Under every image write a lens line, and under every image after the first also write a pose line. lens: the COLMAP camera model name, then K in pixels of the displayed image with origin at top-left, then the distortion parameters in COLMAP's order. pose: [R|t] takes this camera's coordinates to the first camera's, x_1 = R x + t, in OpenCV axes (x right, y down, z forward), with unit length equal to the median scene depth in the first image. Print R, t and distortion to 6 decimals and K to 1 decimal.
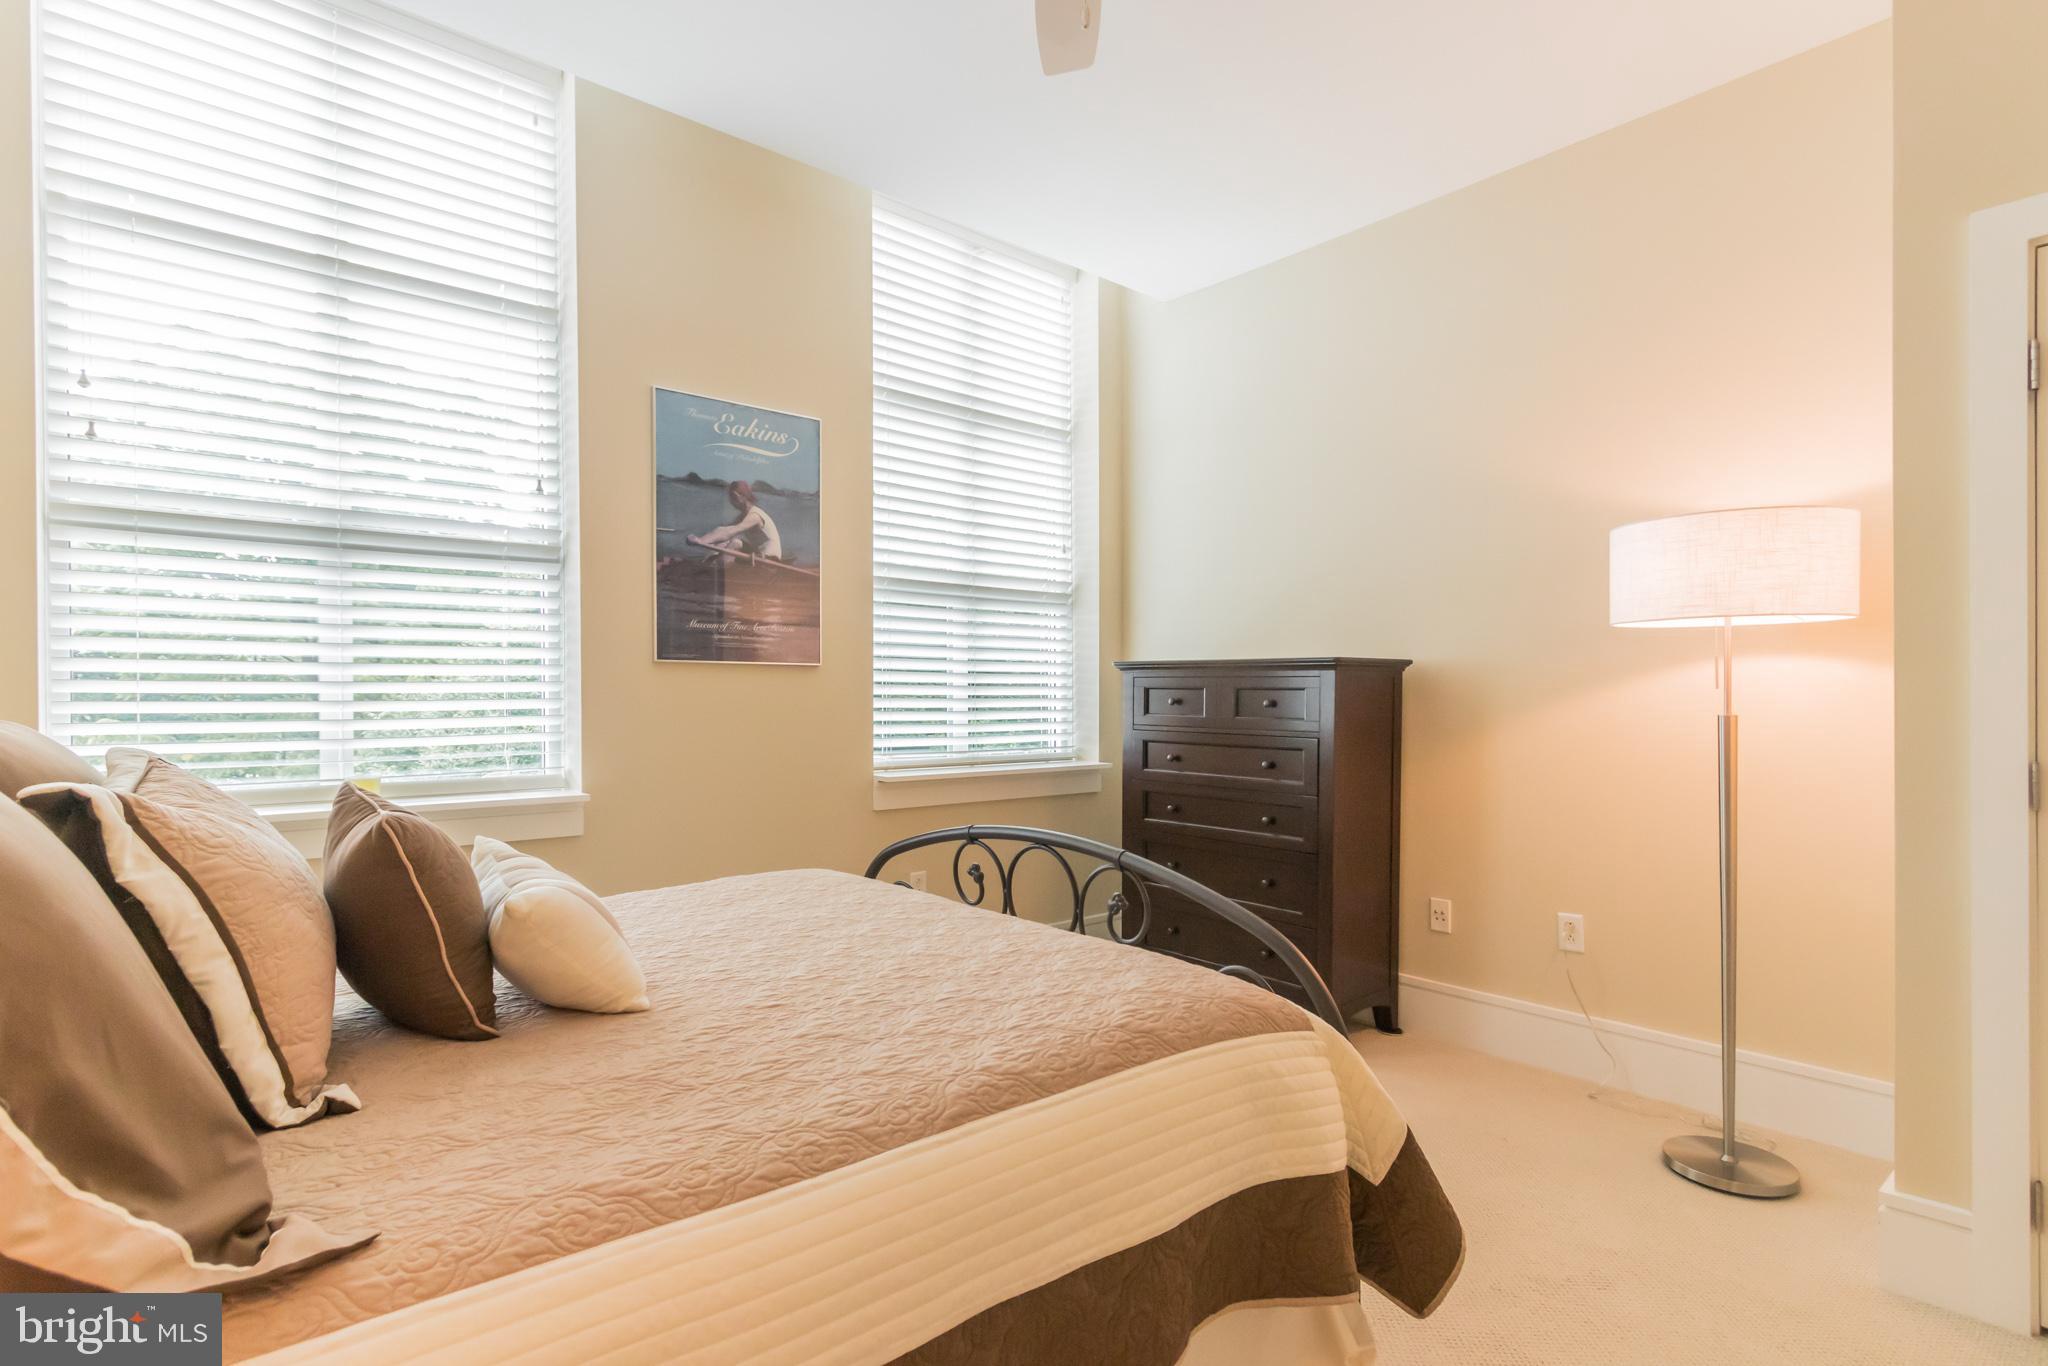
lens RADIAL K [[991.5, 0, 1028.3], [0, 991.5, 693.8], [0, 0, 1]] dist [0.003858, -0.000274]
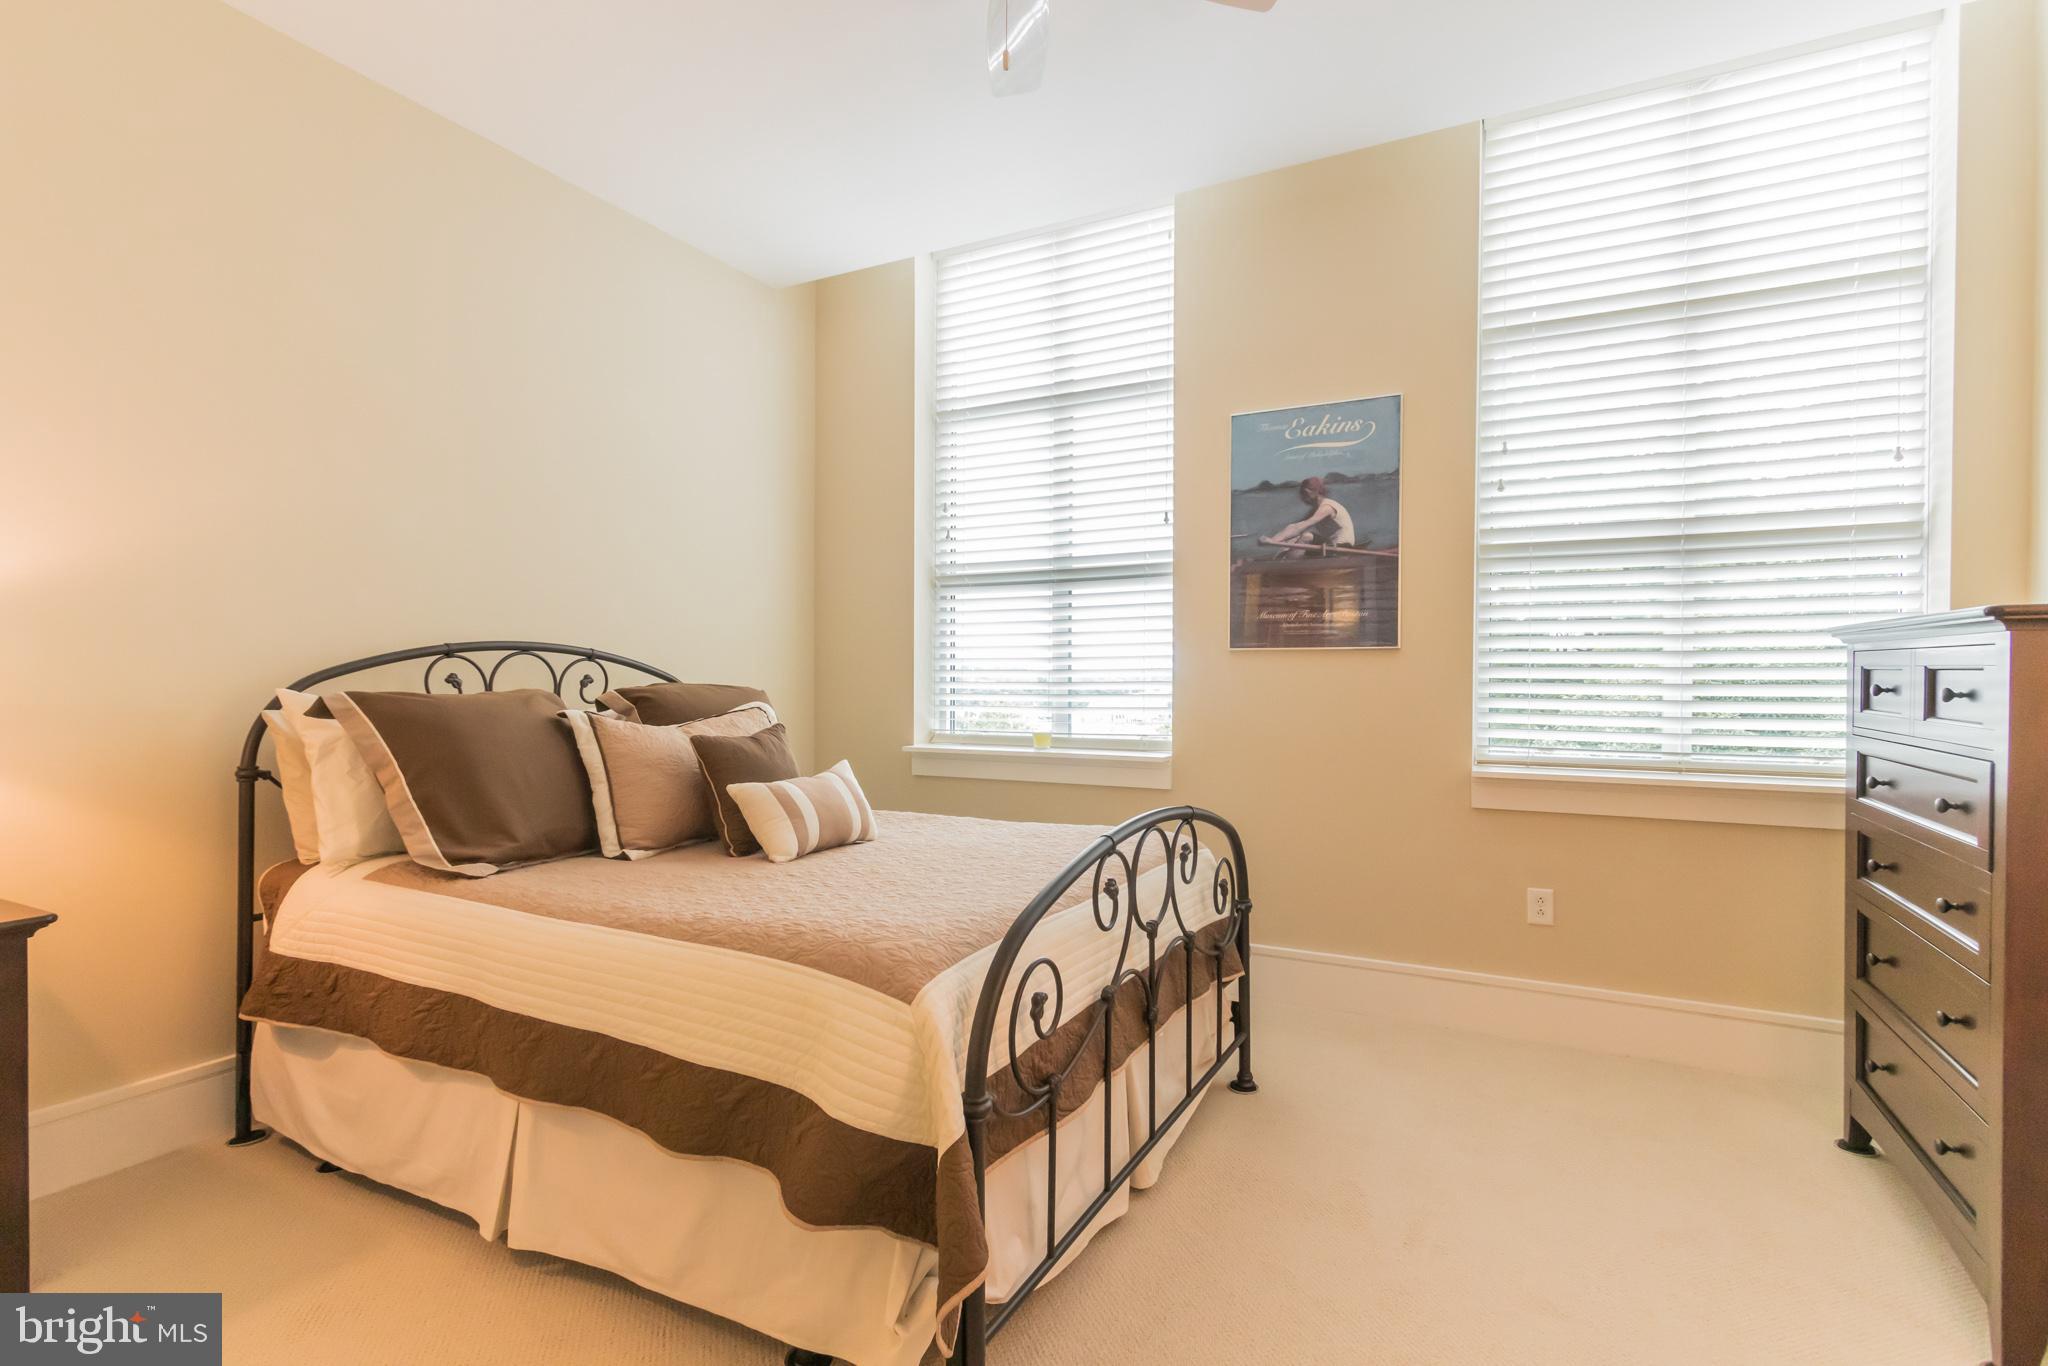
lens RADIAL K [[951.9, 0, 1030.0], [0, 951.9, 678.5], [0, 0, 1]] dist [0.008369, -0.003465]
pose [[0.383262, -0.005679, -0.923622, 0.533008], [-0.005634, 0.999948, -0.008486, 0.010883], [0.923623, 0.008456, 0.383210, 0.330317]]
